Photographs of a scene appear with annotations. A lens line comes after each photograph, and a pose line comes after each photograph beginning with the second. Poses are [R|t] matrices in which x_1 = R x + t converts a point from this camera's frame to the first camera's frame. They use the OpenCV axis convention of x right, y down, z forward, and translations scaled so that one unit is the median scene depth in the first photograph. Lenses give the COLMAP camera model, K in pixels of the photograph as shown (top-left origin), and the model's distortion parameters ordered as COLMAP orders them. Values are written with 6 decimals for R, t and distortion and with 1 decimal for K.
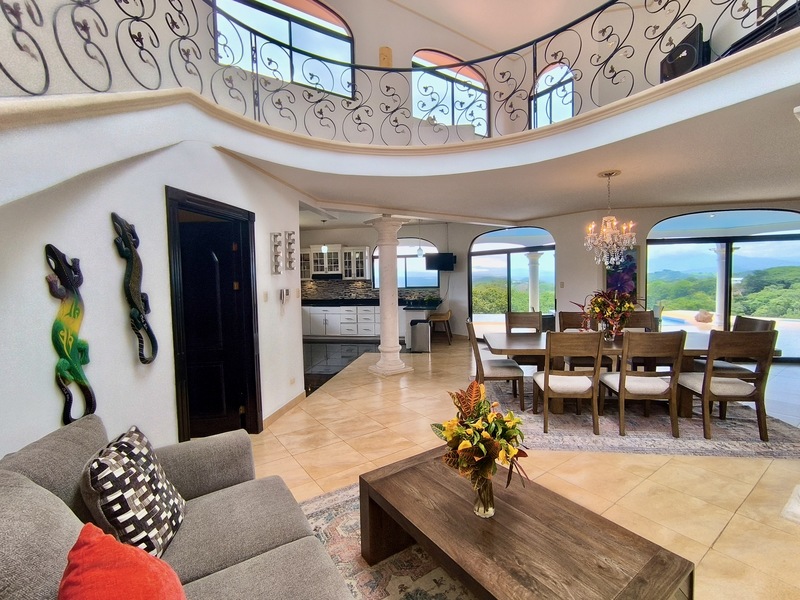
lens RADIAL K [[367.4, 0, 398.0], [0, 367.4, 297.9], [0, 0, 1]] dist [-0.042506, 0.028957]
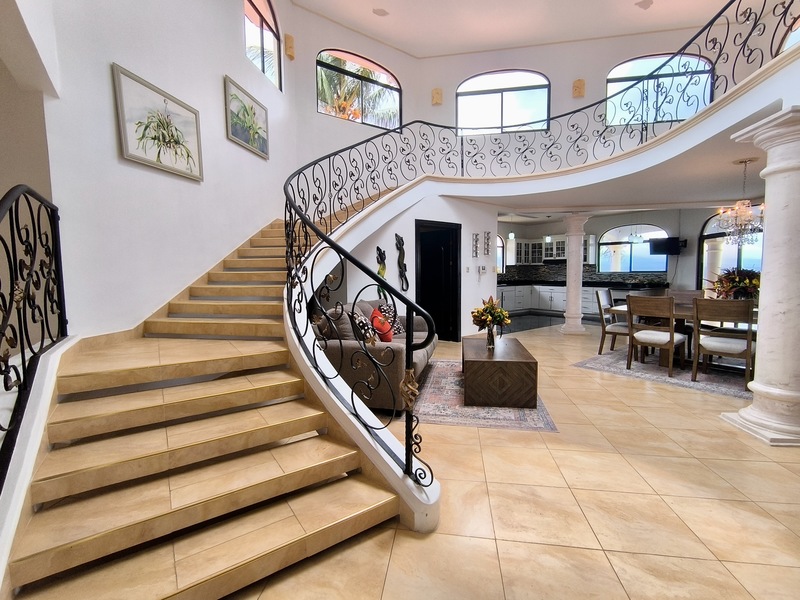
lens RADIAL K [[367.4, 0, 398.0], [0, 367.4, 297.9], [0, 0, 1]] dist [-0.042506, 0.028957]
pose [[0.725215, 0.061271, -0.685790, 0.613172], [-0.041537, 0.998112, 0.045250, 0.065986], [0.687268, -0.004330, 0.726391, -0.530936]]
